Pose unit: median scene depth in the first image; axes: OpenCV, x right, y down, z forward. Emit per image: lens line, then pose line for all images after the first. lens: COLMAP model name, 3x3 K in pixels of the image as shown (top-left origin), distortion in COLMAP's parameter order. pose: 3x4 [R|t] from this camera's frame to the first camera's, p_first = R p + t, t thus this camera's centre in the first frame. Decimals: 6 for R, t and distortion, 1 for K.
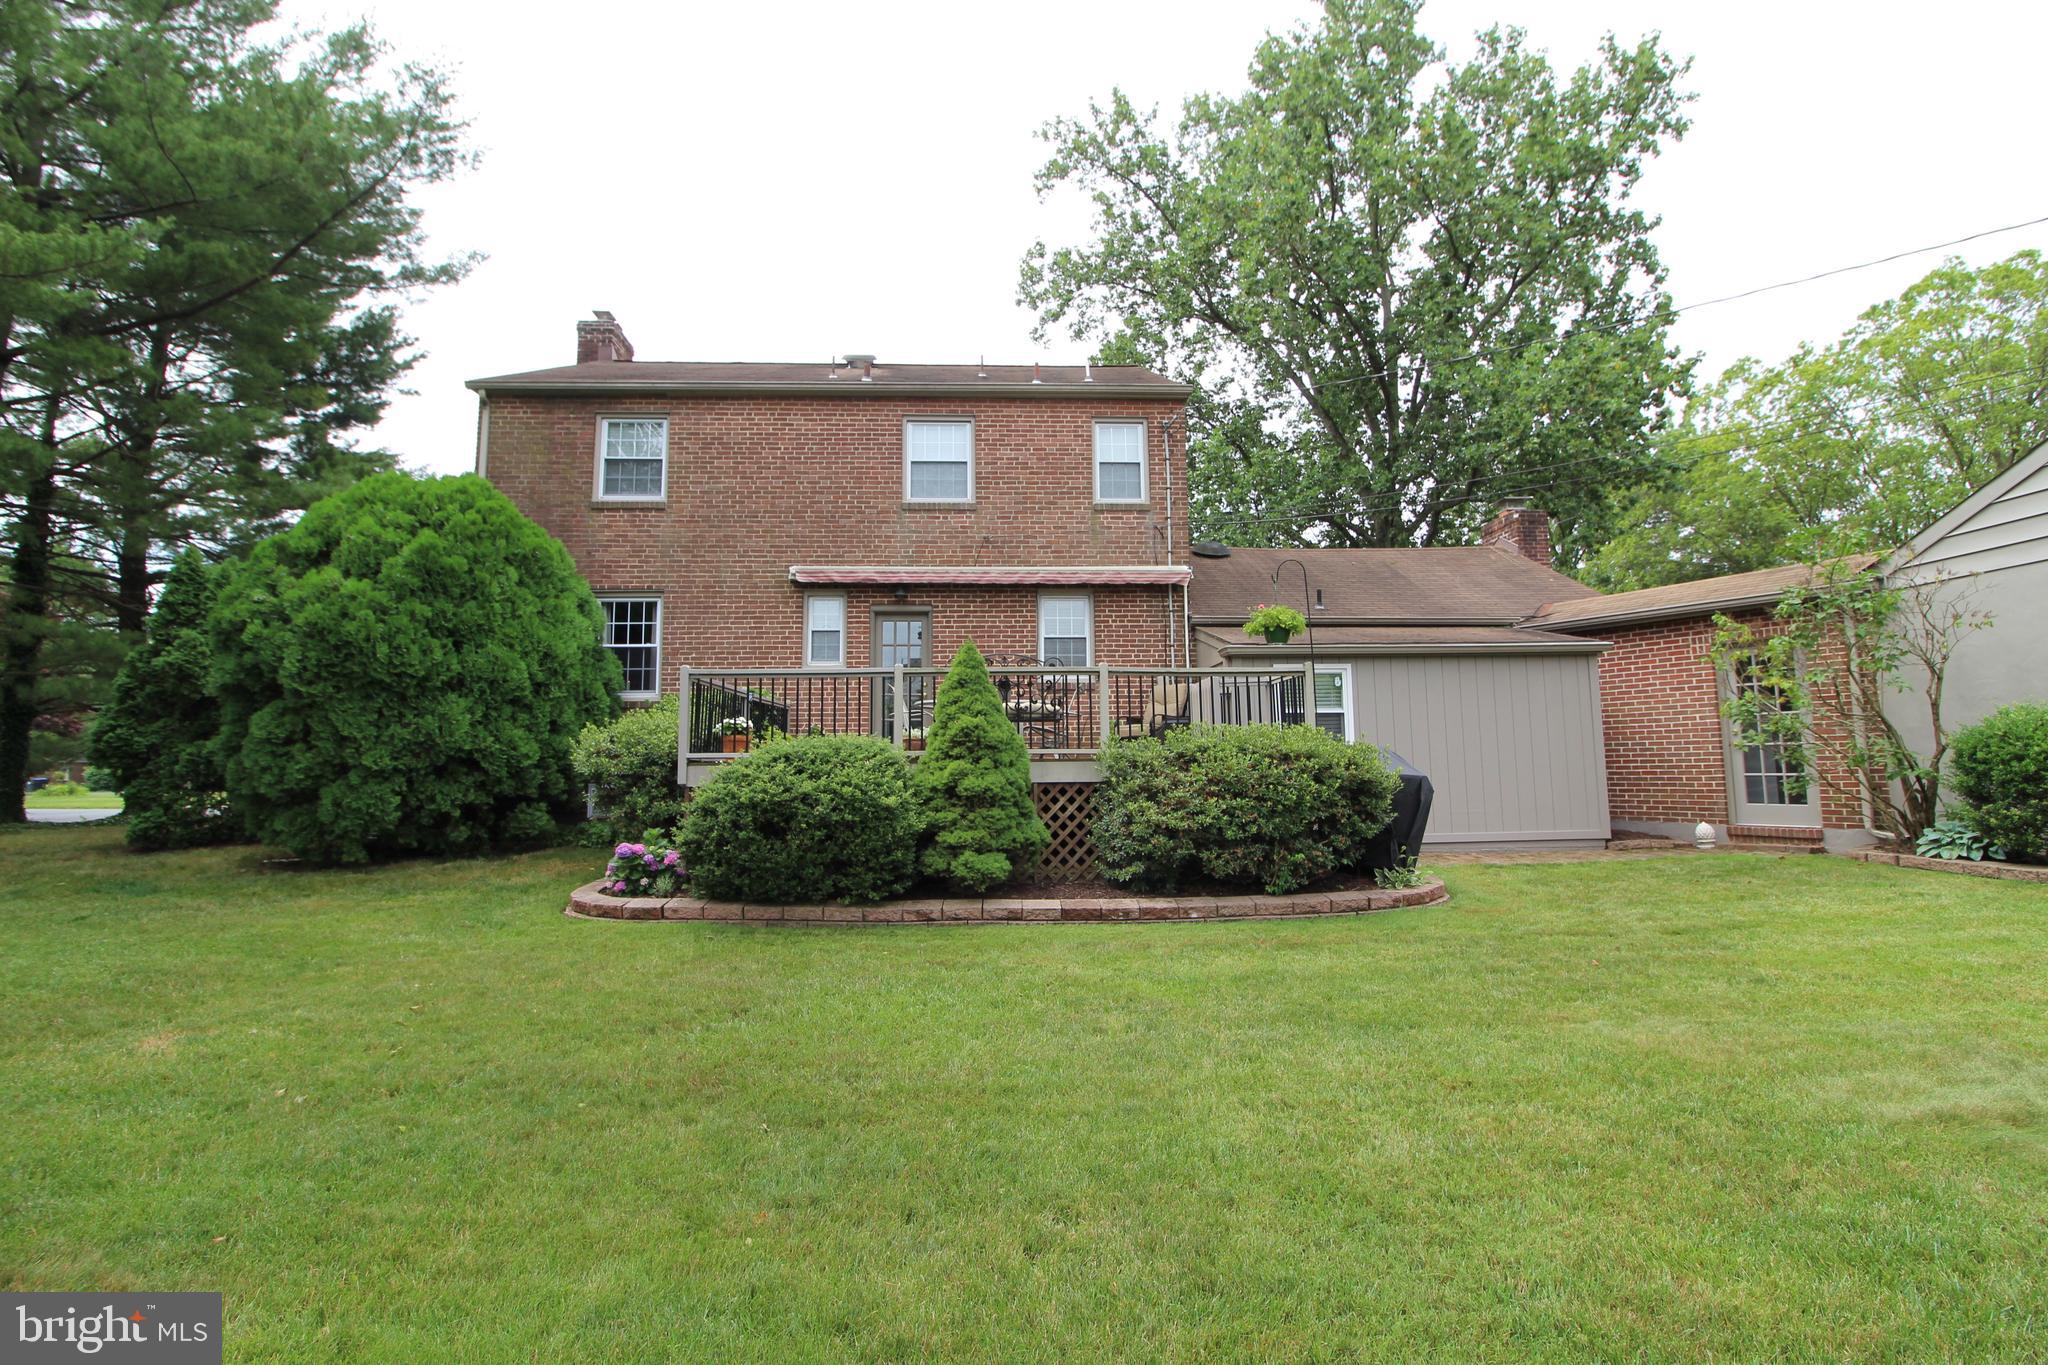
lens RADIAL K [[949.6, 0, 977.3], [0, 949.6, 651.4], [0, 0, 1]] dist [-0.001056, -0.000145]
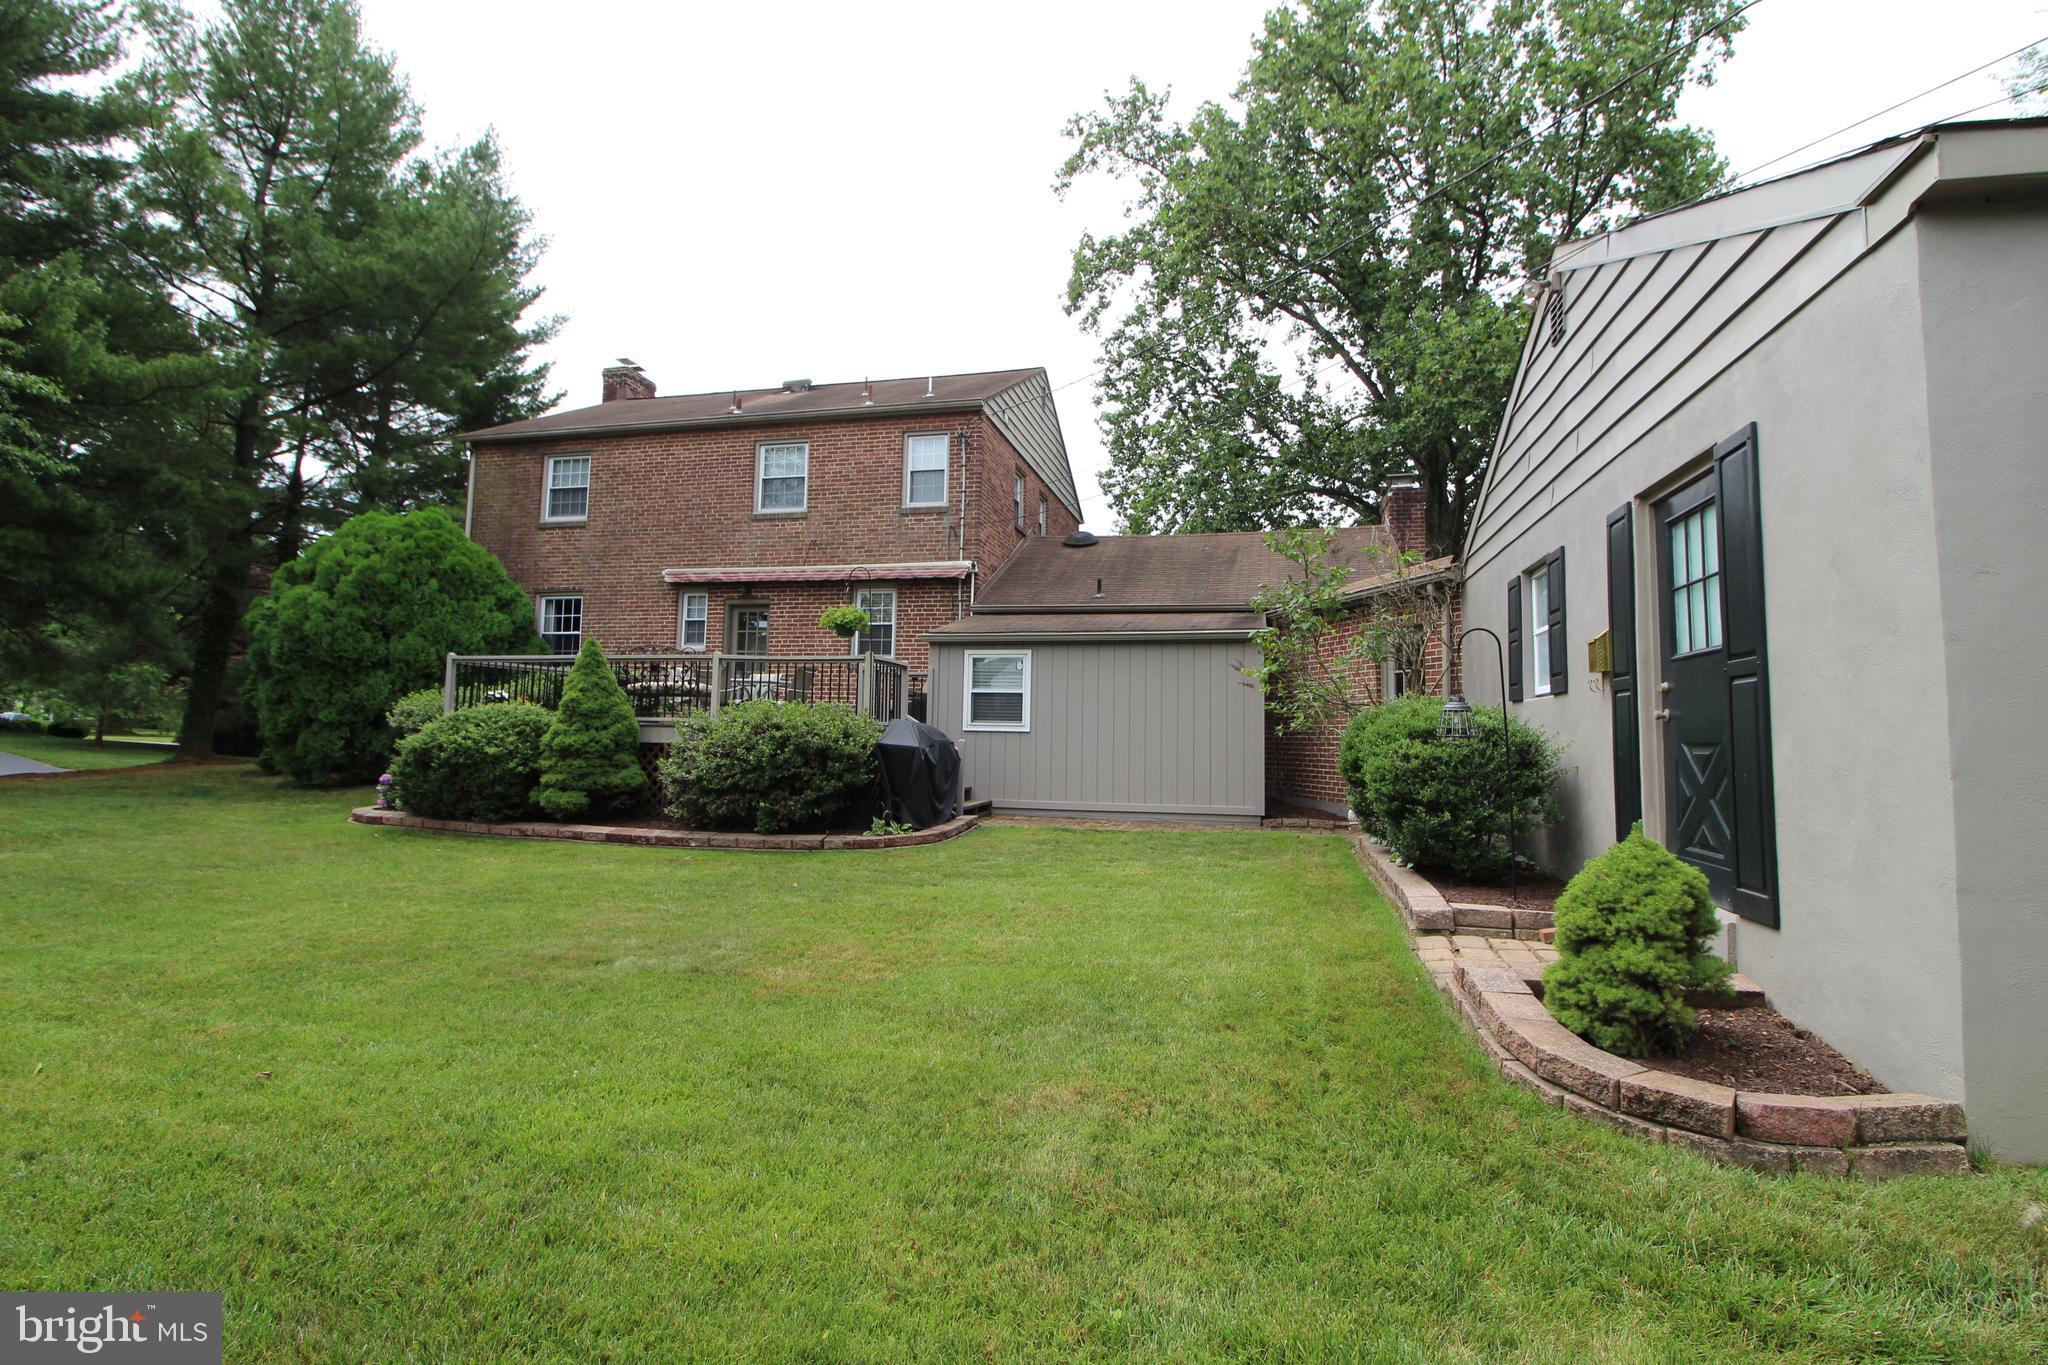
lens RADIAL K [[949.6, 0, 977.3], [0, 949.6, 651.4], [0, 0, 1]] dist [-0.001056, -0.000145]
pose [[0.957165, 0.002365, -0.289534, 0.567389], [0.006780, 0.999509, 0.030580, -0.017170], [0.289464, -0.031233, 0.956679, -0.084814]]
